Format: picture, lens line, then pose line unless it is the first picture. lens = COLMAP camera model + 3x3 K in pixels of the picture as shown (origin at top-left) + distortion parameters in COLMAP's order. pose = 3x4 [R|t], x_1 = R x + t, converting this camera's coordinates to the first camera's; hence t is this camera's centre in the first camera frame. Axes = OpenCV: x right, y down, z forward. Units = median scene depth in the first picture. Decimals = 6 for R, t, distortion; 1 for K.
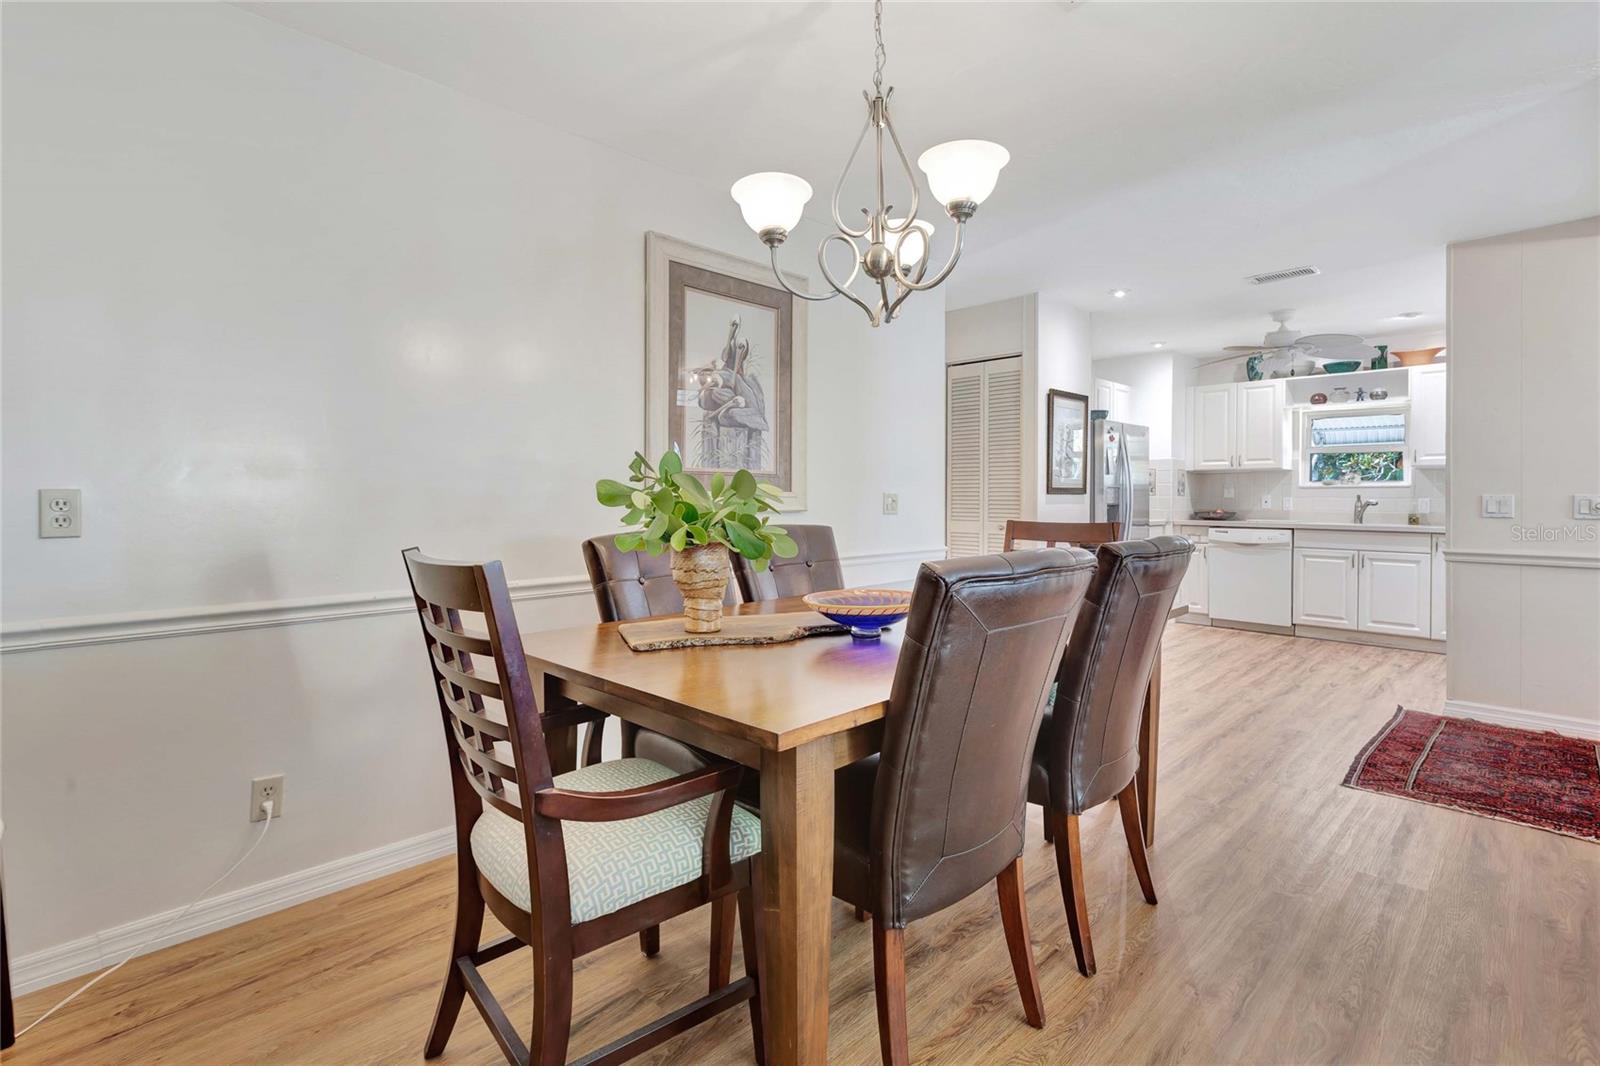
lens RADIAL K [[725.5, 0, 798.5], [0, 725.5, 521.4], [0, 0, 1]] dist [0.002837, 0.000270]
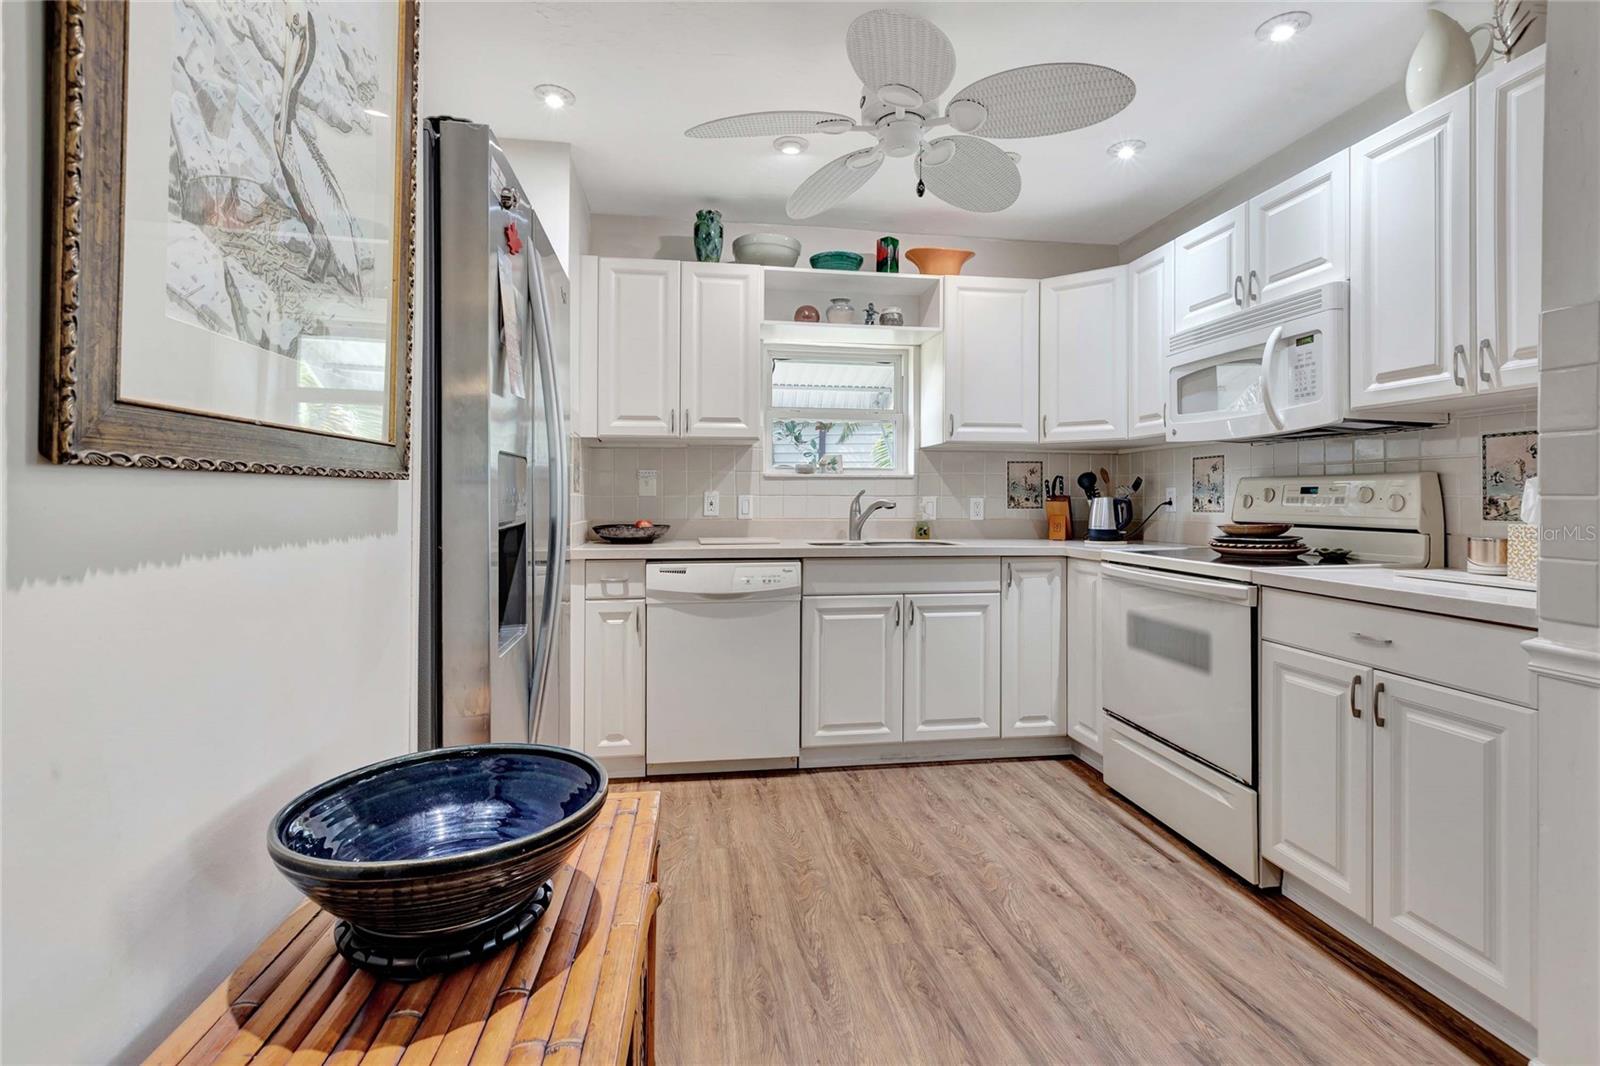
lens RADIAL K [[738.4, 0, 797.7], [0, 738.4, 499.3], [0, 0, 1]] dist [0.003438, 0.000516]
pose [[0.566324, -0.005997, 0.824161, 0.261303], [0.026548, 0.999587, -0.010968, -0.025024], [-0.823755, 0.028091, 0.566249, 0.713915]]
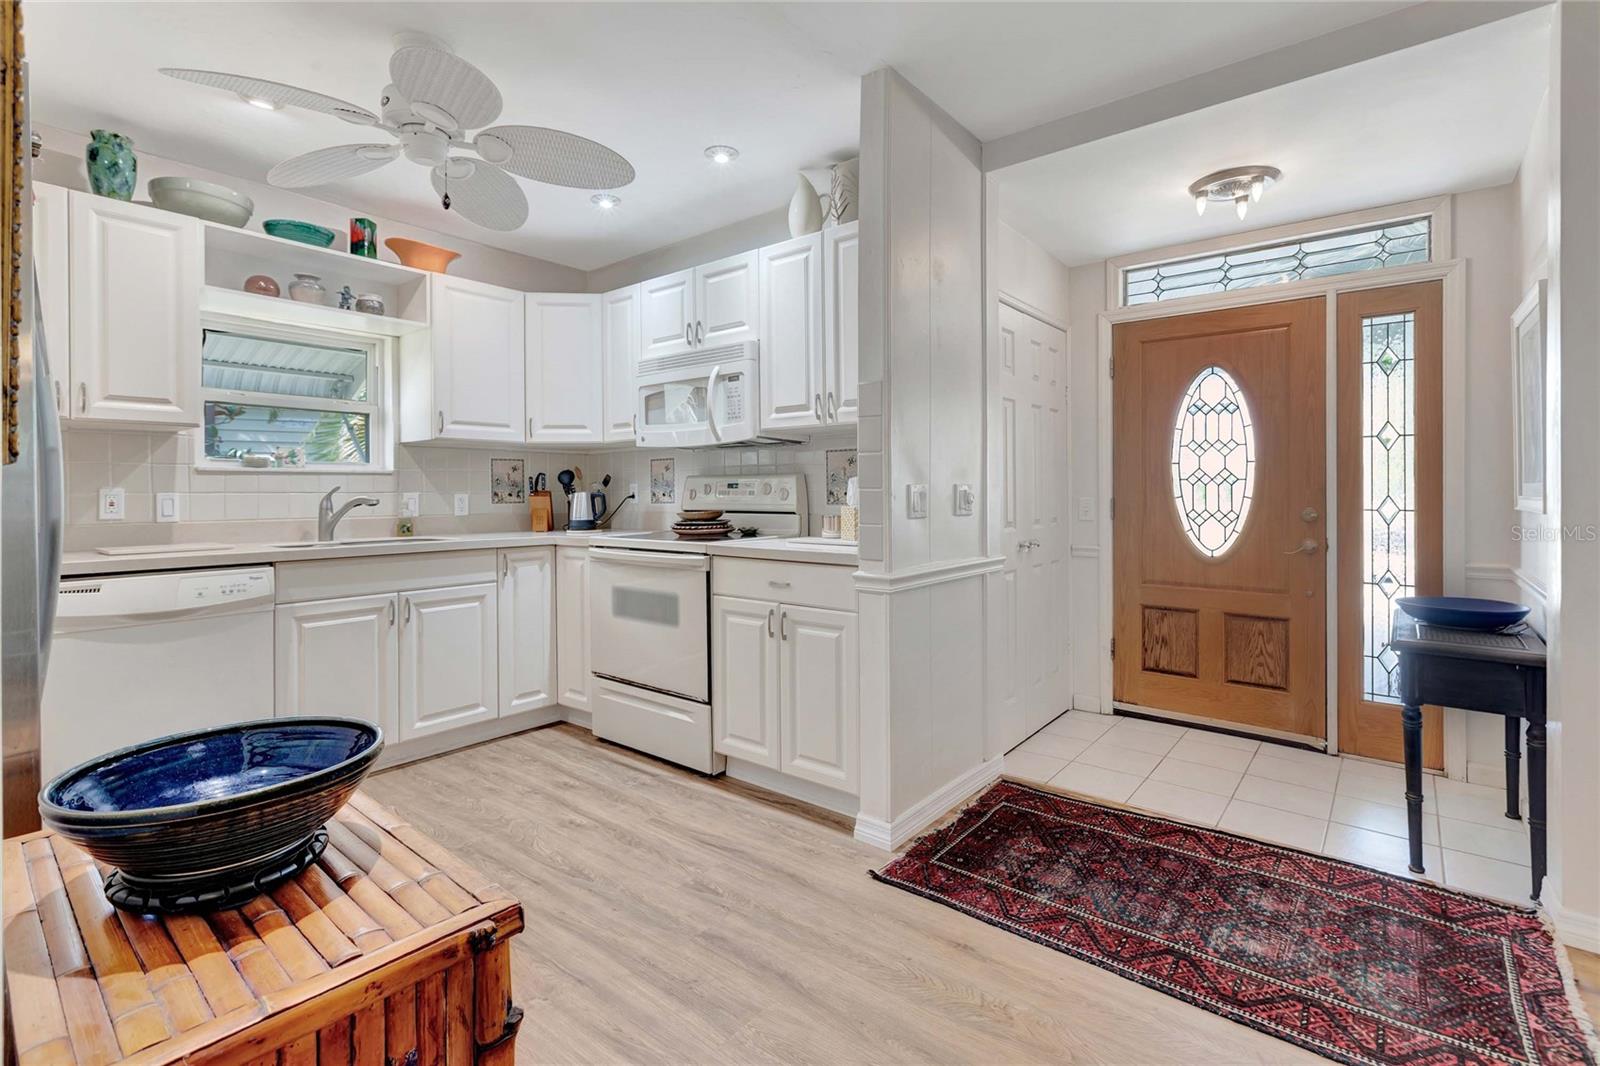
lens RADIAL K [[738.4, 0, 797.7], [0, 738.4, 499.3], [0, 0, 1]] dist [0.003438, 0.000516]
pose [[-0.134113, -0.014008, 0.990867, 0.189989], [0.037257, 0.999122, 0.019167, -0.025706], [-0.990265, 0.039488, -0.133474, 0.740797]]
